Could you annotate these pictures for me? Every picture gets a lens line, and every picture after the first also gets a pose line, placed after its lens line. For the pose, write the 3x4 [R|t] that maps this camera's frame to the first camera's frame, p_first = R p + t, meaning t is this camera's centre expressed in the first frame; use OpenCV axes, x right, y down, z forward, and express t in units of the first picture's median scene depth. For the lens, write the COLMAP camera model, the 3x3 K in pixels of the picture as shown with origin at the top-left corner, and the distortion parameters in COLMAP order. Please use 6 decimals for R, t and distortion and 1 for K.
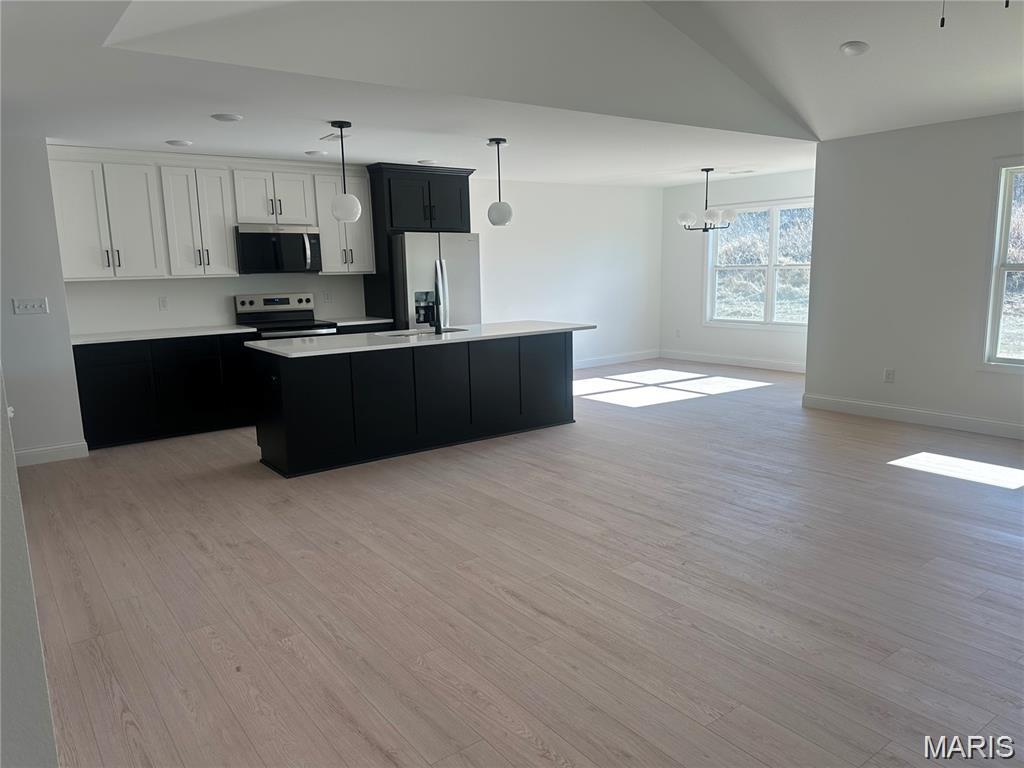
lens RADIAL K [[750.9, 0, 515.0], [0, 750.9, 388.6], [0, 0, 1]] dist [0.111686, -0.146575]
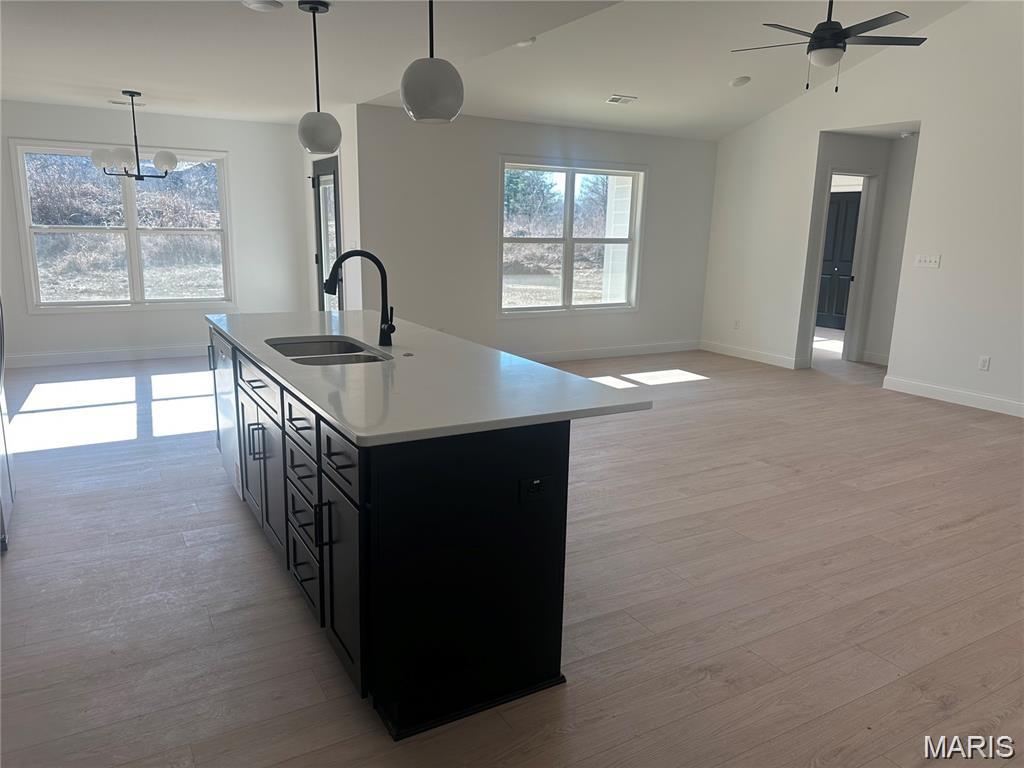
lens RADIAL K [[724.3, 0, 508.4], [0, 724.3, 387.6], [0, 0, 1]] dist [0.003262, -0.003929]
pose [[0.102448, -0.194797, 0.975479, -0.561509], [0.140838, 0.973600, 0.179631, -0.113731], [-0.984718, 0.118982, 0.127178, 0.761253]]
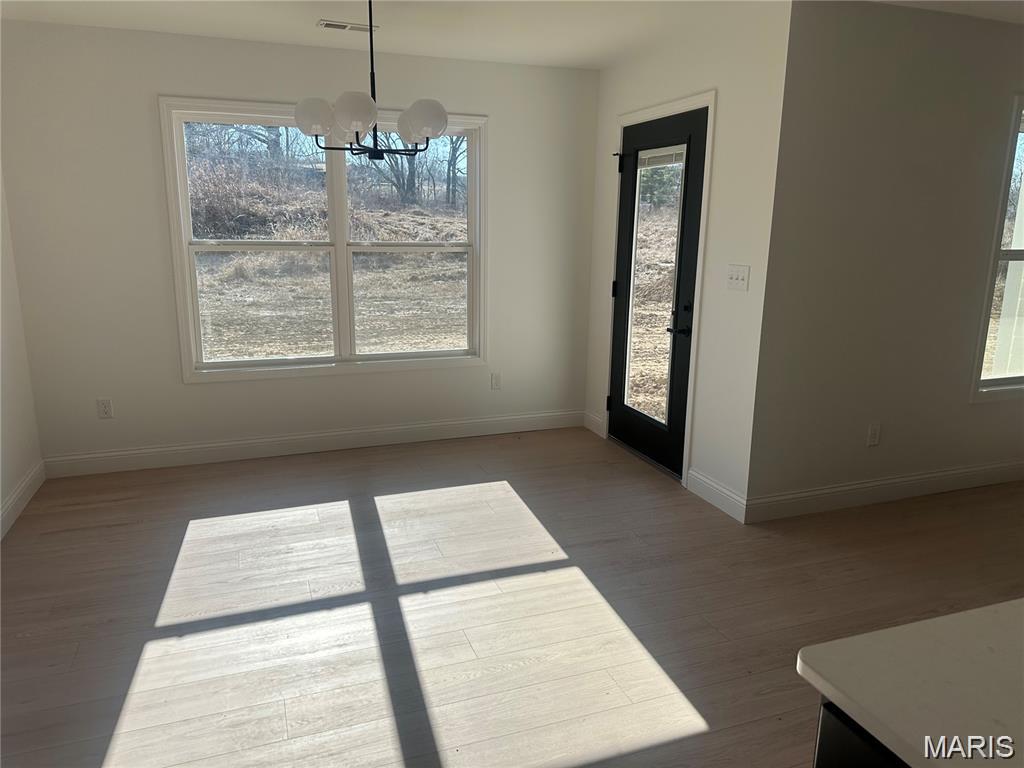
lens RADIAL K [[748.4, 0, 519.5], [0, 748.4, 388.3], [0, 0, 1]] dist [0.091532, -0.109199]
pose [[0.279766, -0.187677, 0.941546, -0.155997], [0.144902, 0.977727, 0.151834, -0.180672], [-0.949070, 0.093953, 0.300730, 1.068480]]
